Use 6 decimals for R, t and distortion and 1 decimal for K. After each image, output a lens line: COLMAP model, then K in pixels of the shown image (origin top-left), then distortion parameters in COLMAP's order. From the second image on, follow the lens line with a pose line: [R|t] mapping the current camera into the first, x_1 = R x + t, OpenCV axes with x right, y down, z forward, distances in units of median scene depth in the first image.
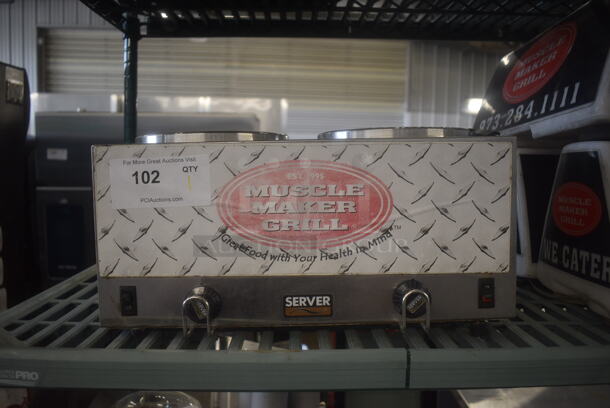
lens RADIAL K [[528.4, 0, 303.1], [0, 528.4, 205.9], [0, 0, 1]] dist [-0.094734, 0.006412]
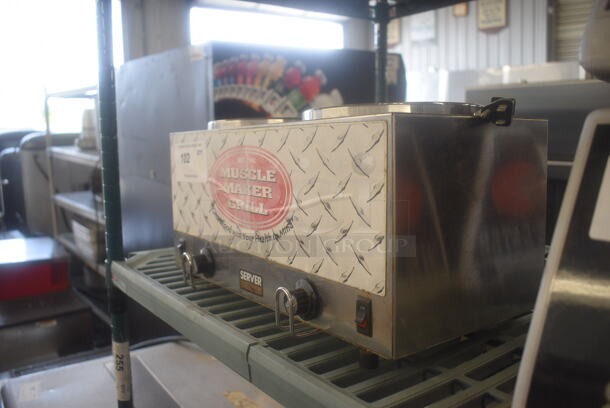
lens RADIAL K [[528.4, 0, 302.5], [0, 528.4, 202.6], [0, 0, 1]] dist [-0.094734, 0.006412]
pose [[0.577178, 0.091484, -0.811477, 0.936656], [-0.047601, 0.995784, 0.078405, -0.060785], [0.815229, -0.006627, 0.579100, 0.473964]]
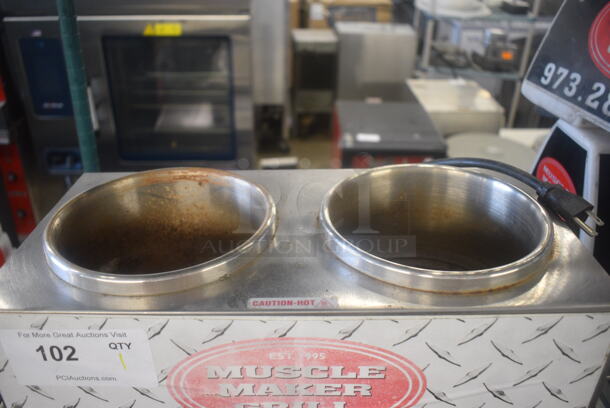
lens RADIAL K [[528.4, 0, 304.8], [0, 528.4, 202.9], [0, 0, 1]] dist [-0.094734, 0.006412]
pose [[0.999932, 0.010037, -0.005933, 0.015819], [-0.006827, 0.916557, 0.399846, -0.486741], [0.009451, -0.399778, 0.916563, 0.480340]]
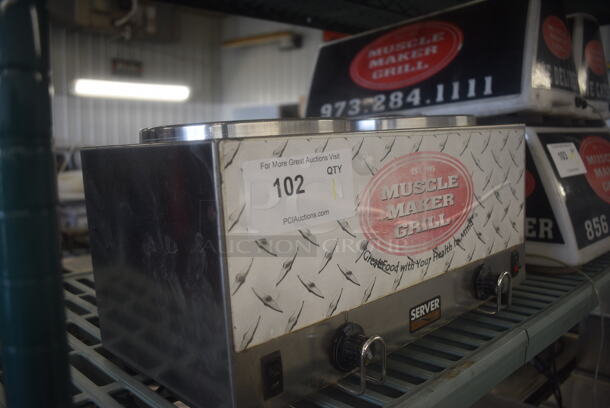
lens RADIAL K [[528.4, 0, 305.1], [0, 528.4, 204.6], [0, 0, 1]] dist [-0.094734, 0.006412]
pose [[0.727635, -0.107095, 0.677553, -0.737094], [0.085402, 0.994196, 0.065429, -0.072780], [-0.680627, 0.010256, 0.732558, 0.490079]]
